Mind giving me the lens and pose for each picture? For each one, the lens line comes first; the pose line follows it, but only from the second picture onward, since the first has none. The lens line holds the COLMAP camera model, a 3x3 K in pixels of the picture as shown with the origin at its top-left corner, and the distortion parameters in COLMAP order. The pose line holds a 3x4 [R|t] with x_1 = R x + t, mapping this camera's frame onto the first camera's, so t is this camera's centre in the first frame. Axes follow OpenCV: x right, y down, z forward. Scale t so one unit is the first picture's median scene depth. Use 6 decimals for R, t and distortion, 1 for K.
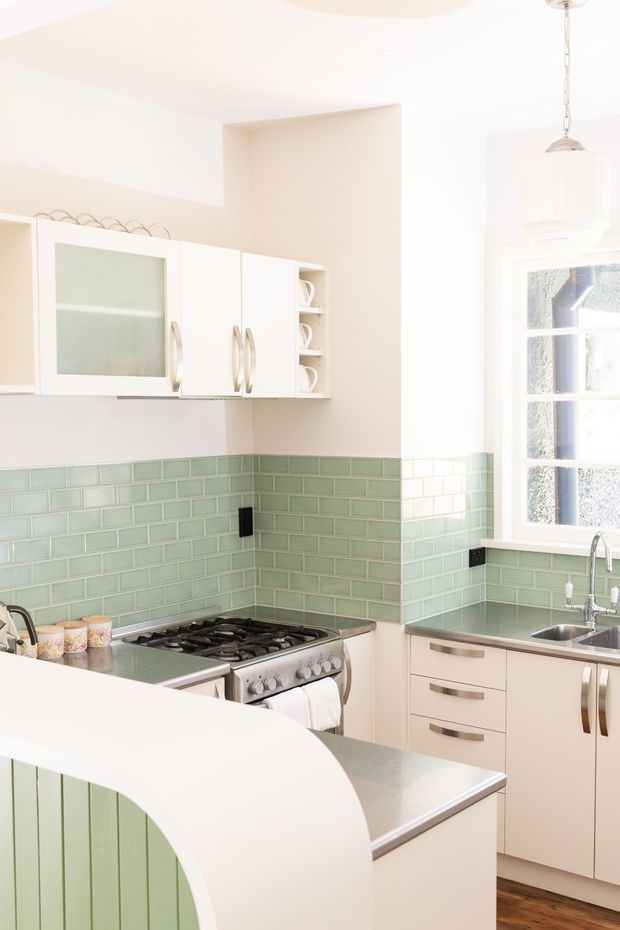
lens RADIAL K [[1105.2, 0, 310.5], [0, 1105.2, 467.1], [0, 0, 1]] dist [0.007566, 0.000000]
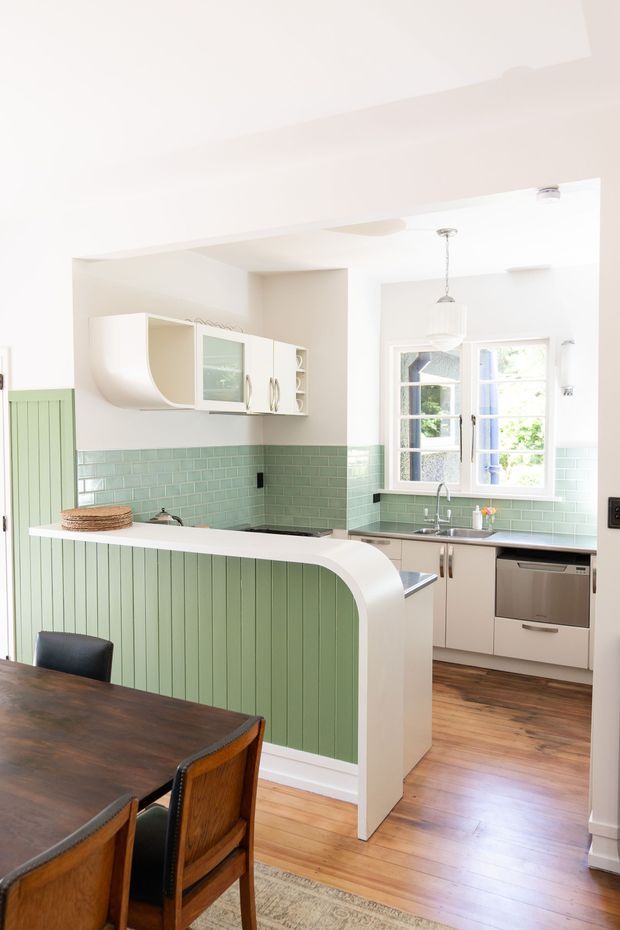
lens RADIAL K [[728.2, 0, 309.5], [0, 728.2, 462.3], [0, 0, 1]] dist [0.006617, 0.001285]
pose [[0.983225, 0.001370, 0.182394, -0.220173], [0.000769, 0.999932, -0.011652, 0.036078], [-0.182397, 0.011597, 0.983157, -0.270761]]
